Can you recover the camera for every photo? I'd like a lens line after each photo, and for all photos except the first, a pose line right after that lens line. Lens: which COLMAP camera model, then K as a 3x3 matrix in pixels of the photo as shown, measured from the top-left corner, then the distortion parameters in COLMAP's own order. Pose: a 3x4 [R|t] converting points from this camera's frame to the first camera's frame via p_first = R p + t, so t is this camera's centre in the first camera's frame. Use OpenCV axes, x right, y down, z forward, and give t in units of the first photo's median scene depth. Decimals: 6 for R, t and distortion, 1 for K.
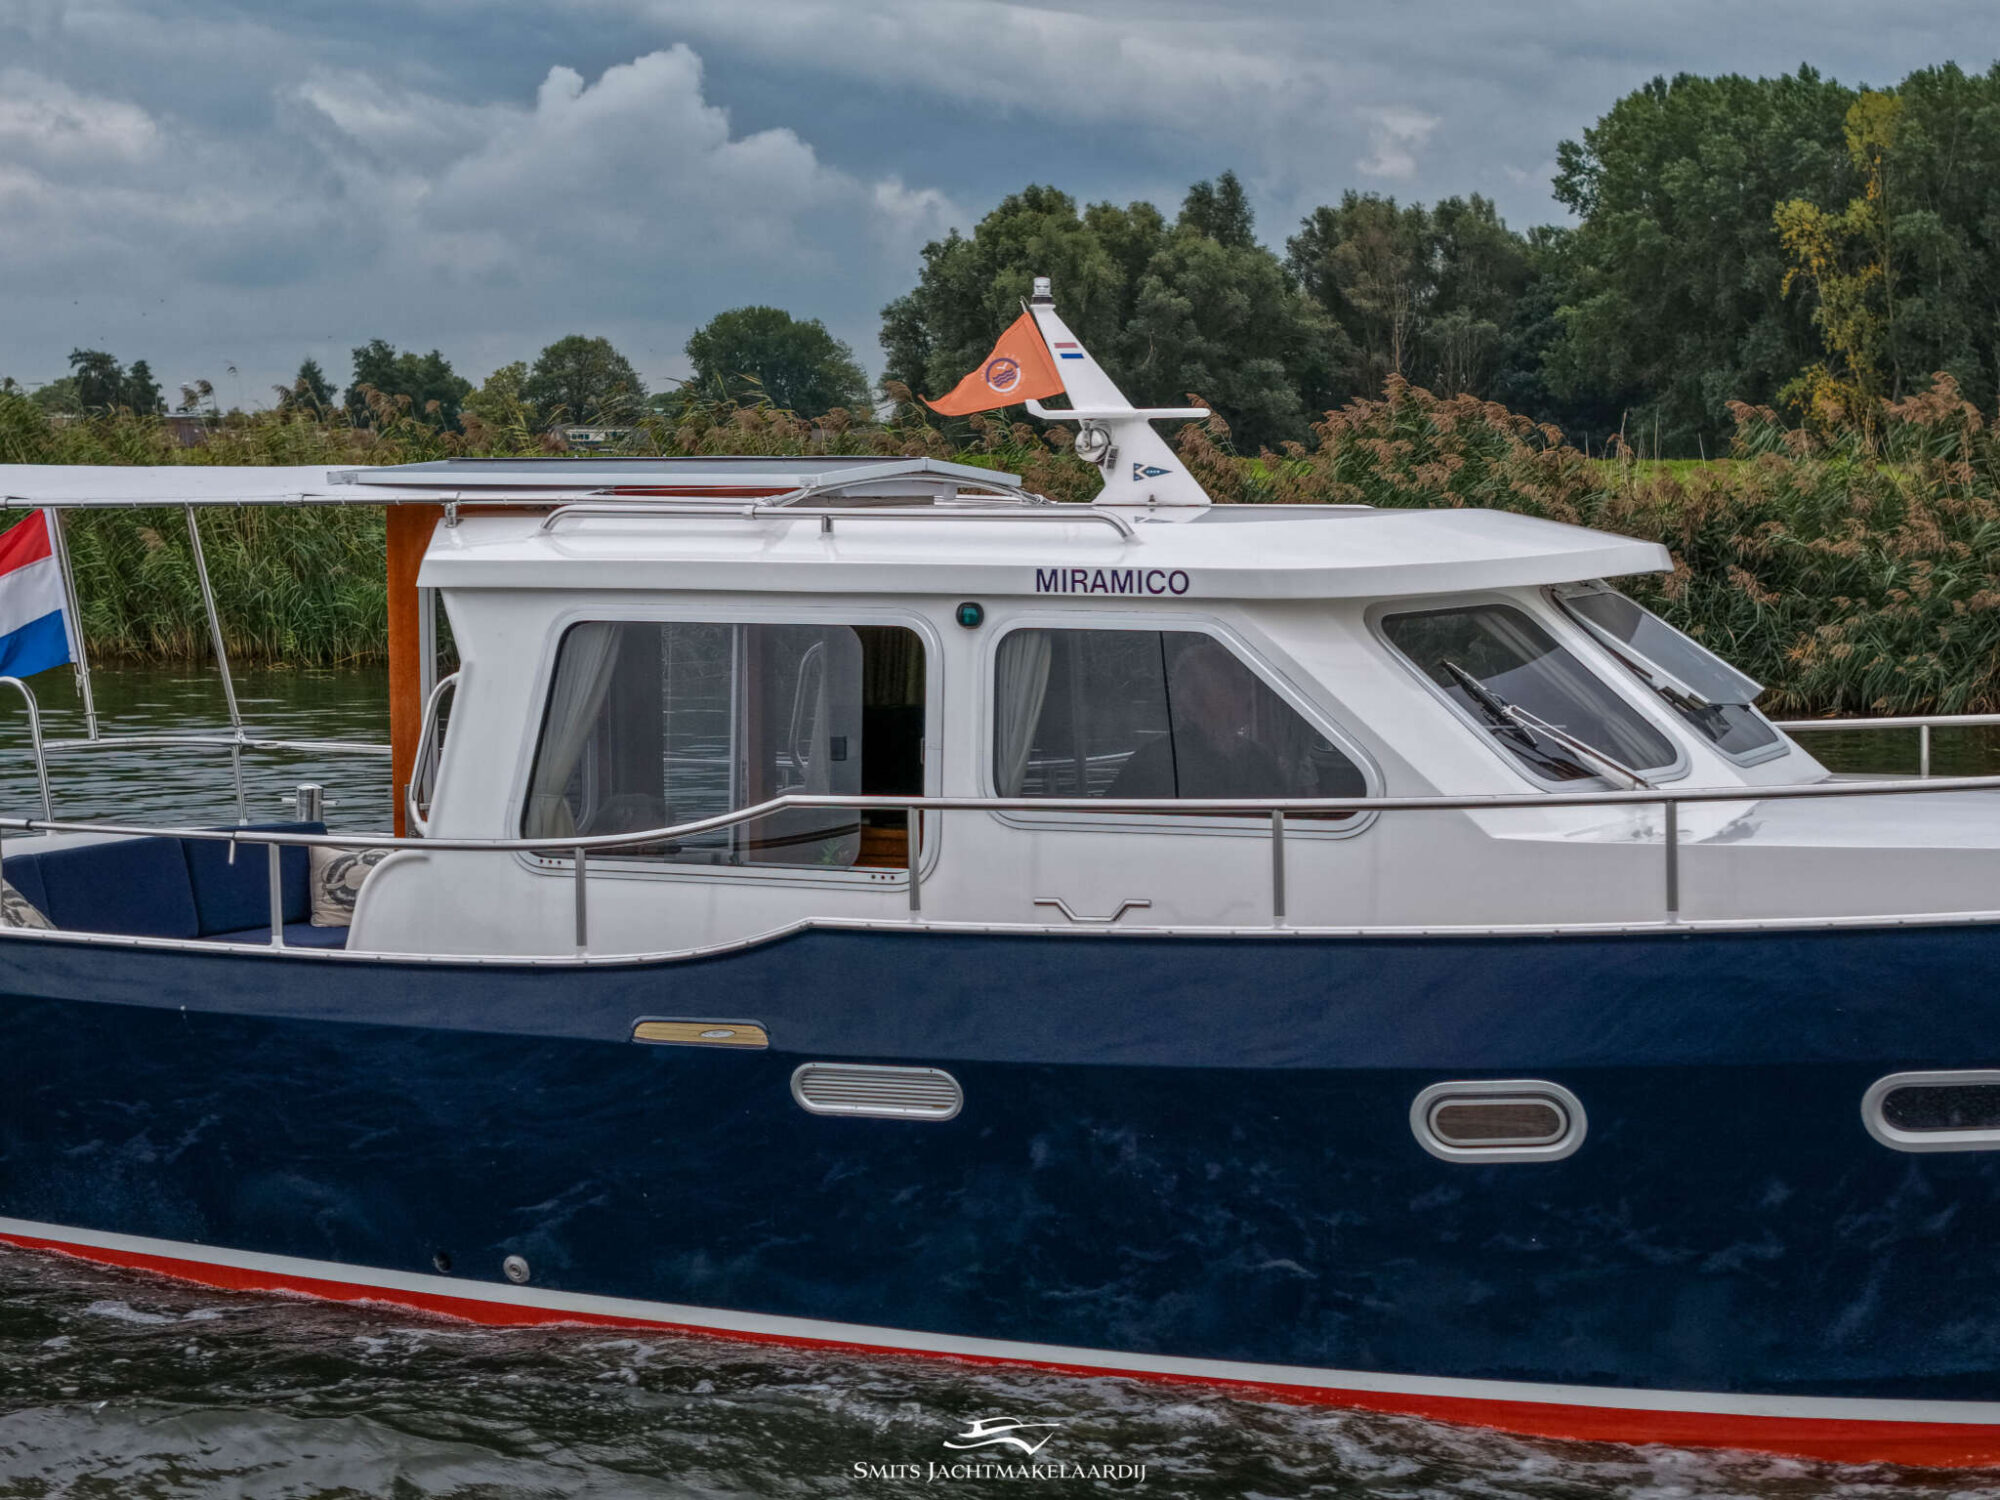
lens RADIAL K [[4156.5, 0, 1000.3], [0, 4156.5, 541.9], [0, 0, 1]] dist [-0.254406, 0.059089]
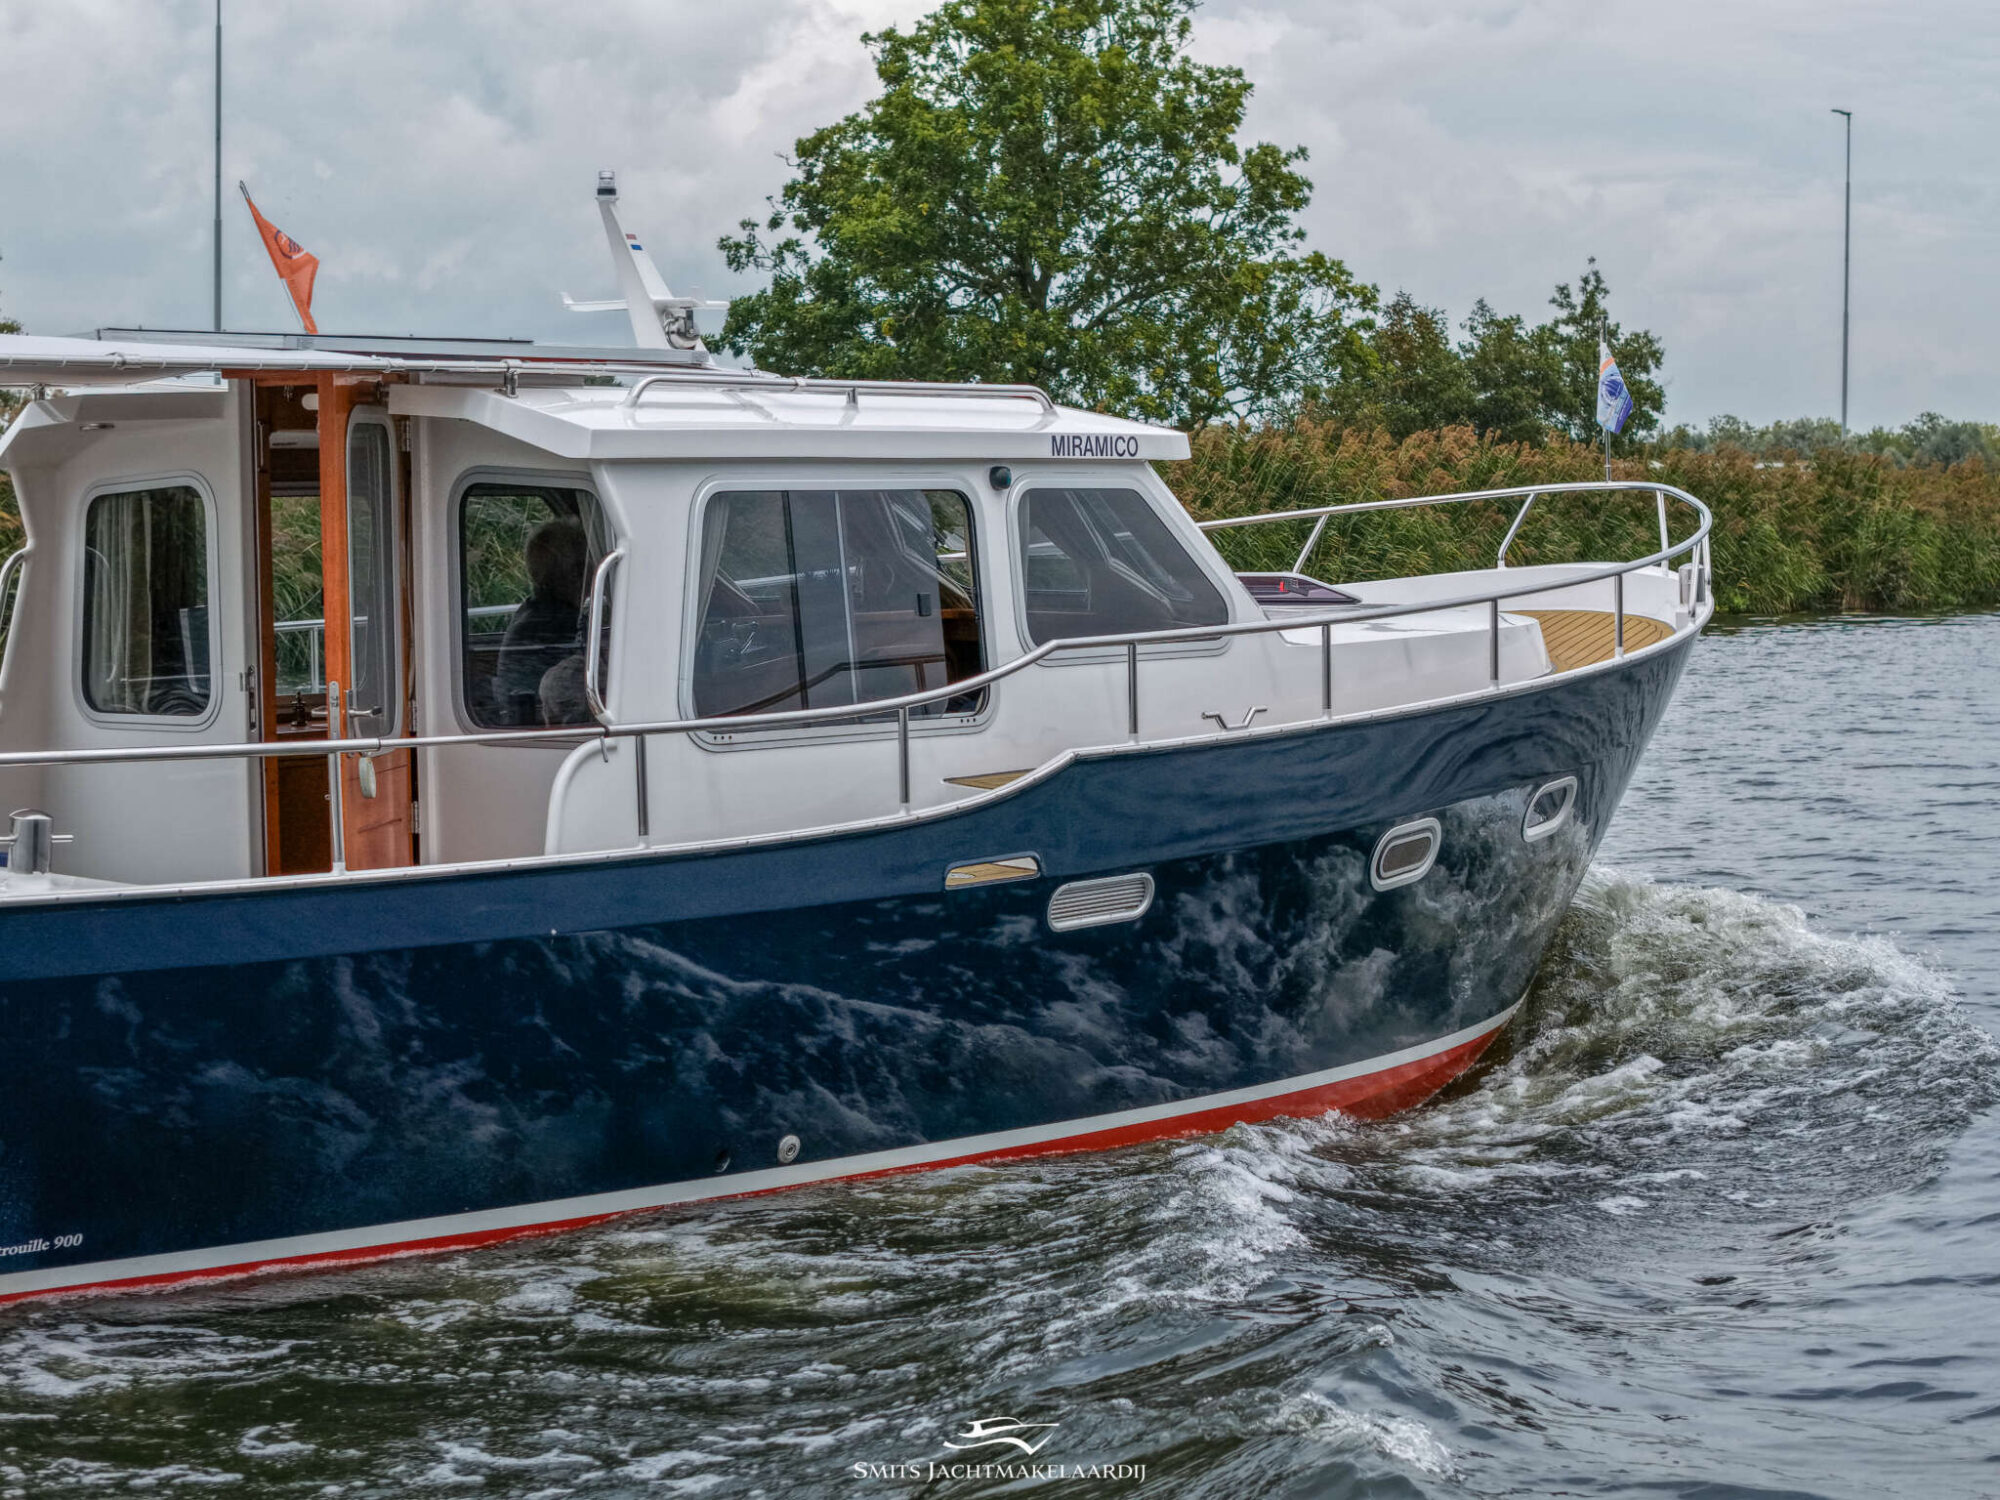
lens RADIAL K [[4124.1, 0, 1000.0], [0, 4124.1, 750.0], [0, 0, 1]] dist [-0.248421, -0.117422]
pose [[0.294736, -0.065235, 0.953349, -1.056567], [0.021243, 0.997868, 0.061714, 0.022187], [-0.955343, 0.002062, 0.295493, 0.673438]]
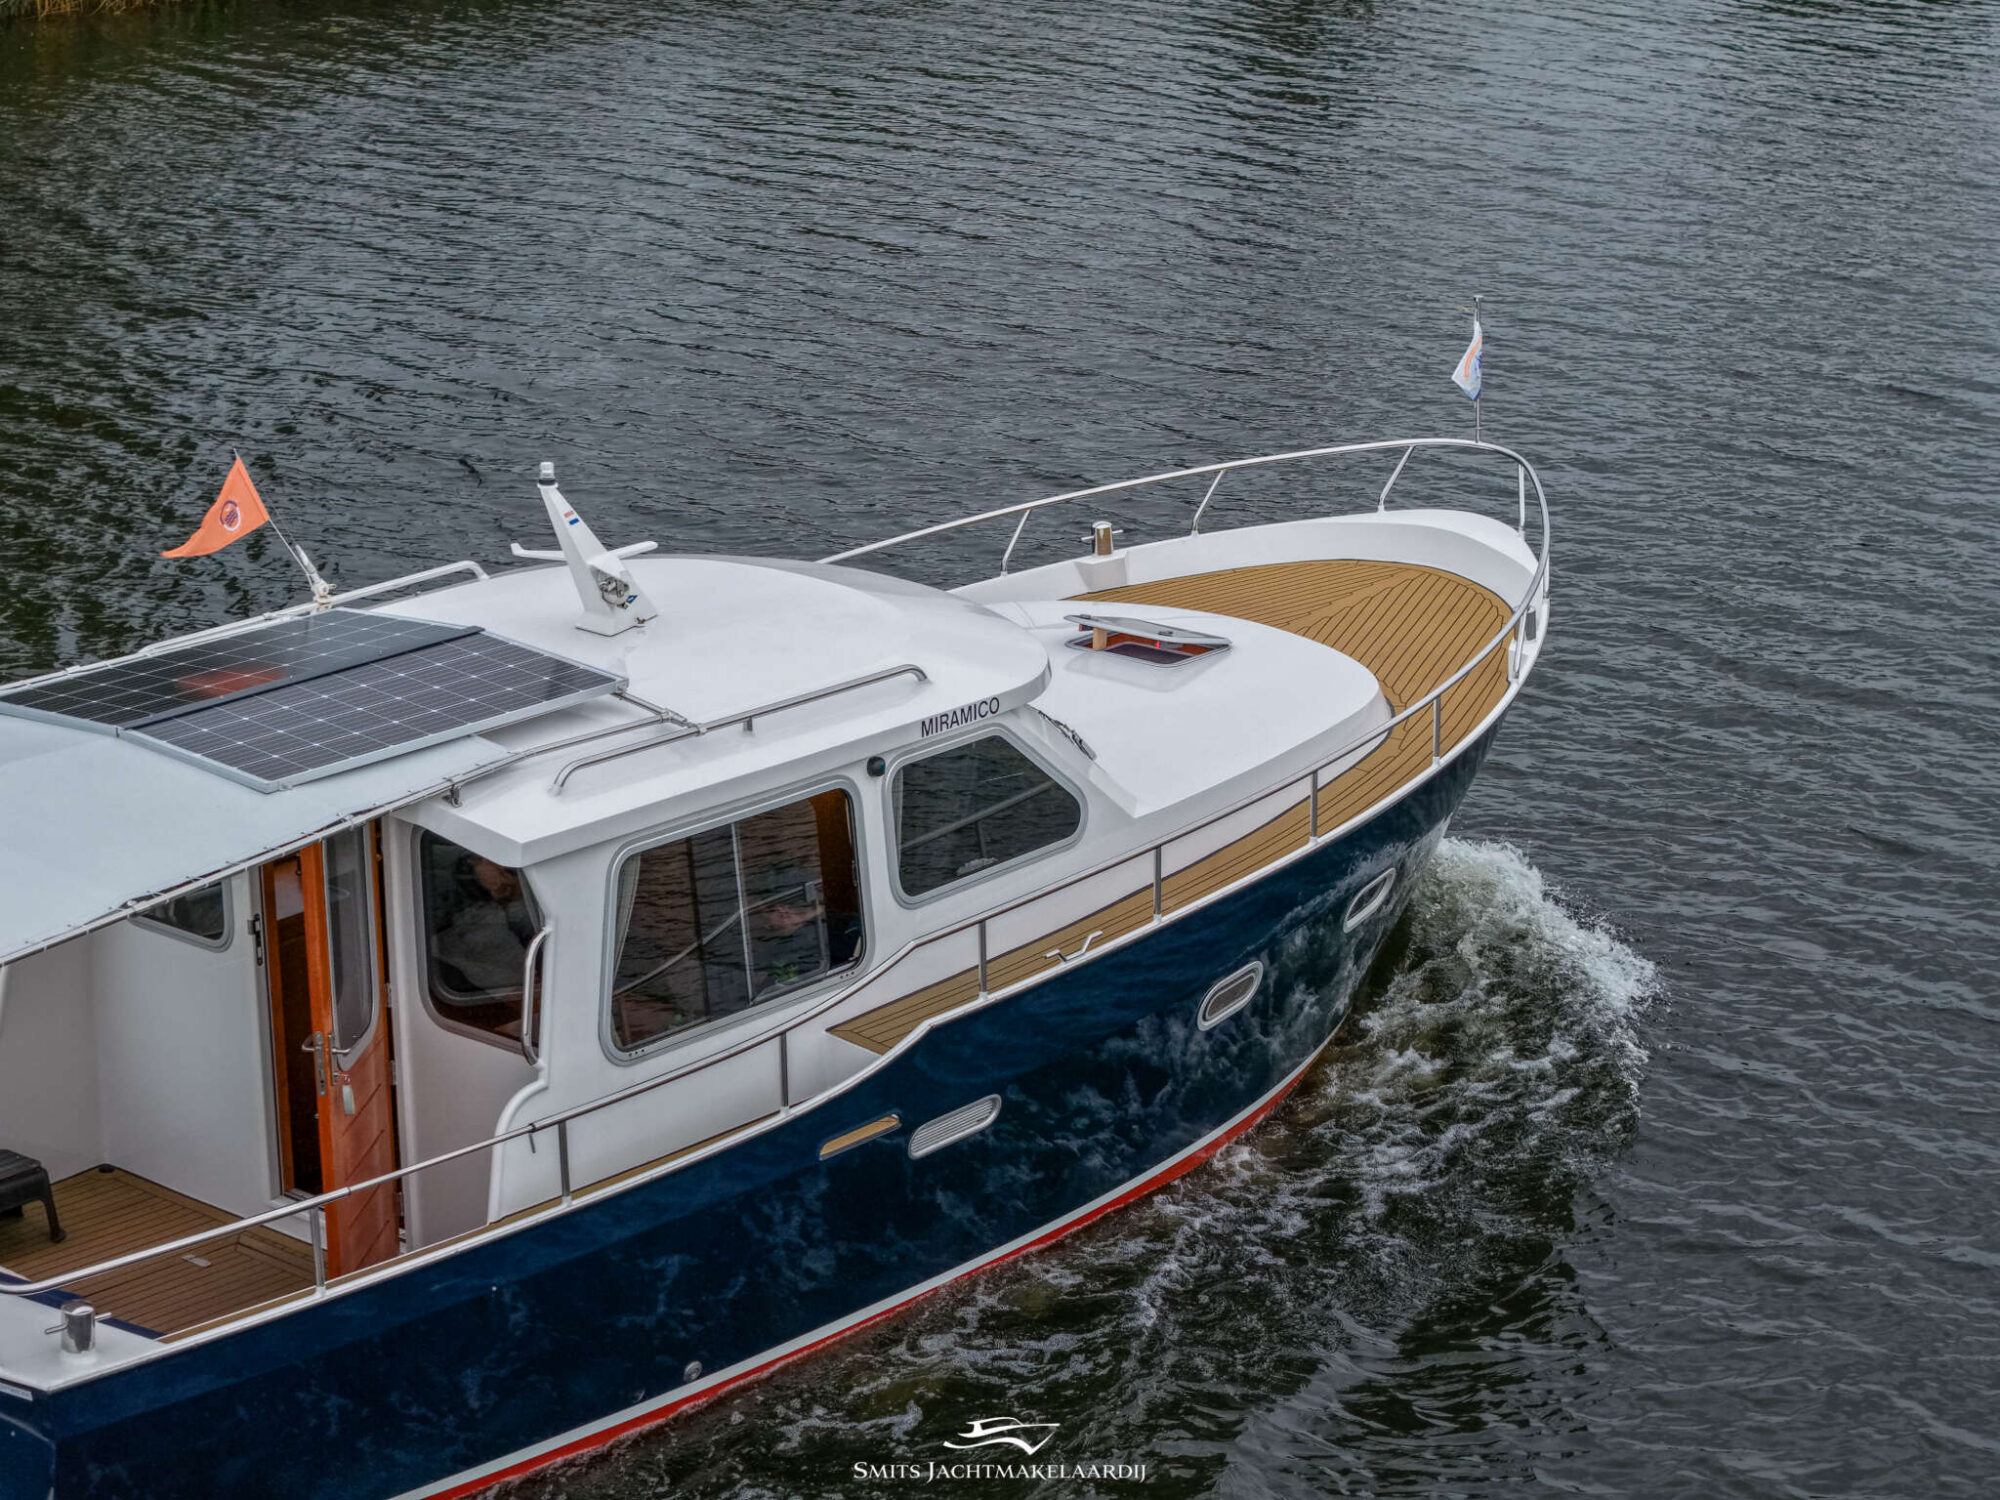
lens RADIAL K [[4124.1, 0, 1000.0], [0, 4124.1, 750.0], [0, 0, 1]] dist [-0.248421, -0.117422]
pose [[0.314406, -0.277326, 0.907876, -1.173264], [0.017458, 0.957903, 0.286561, -0.359332], [-0.949128, -0.074247, 0.306012, 0.562878]]
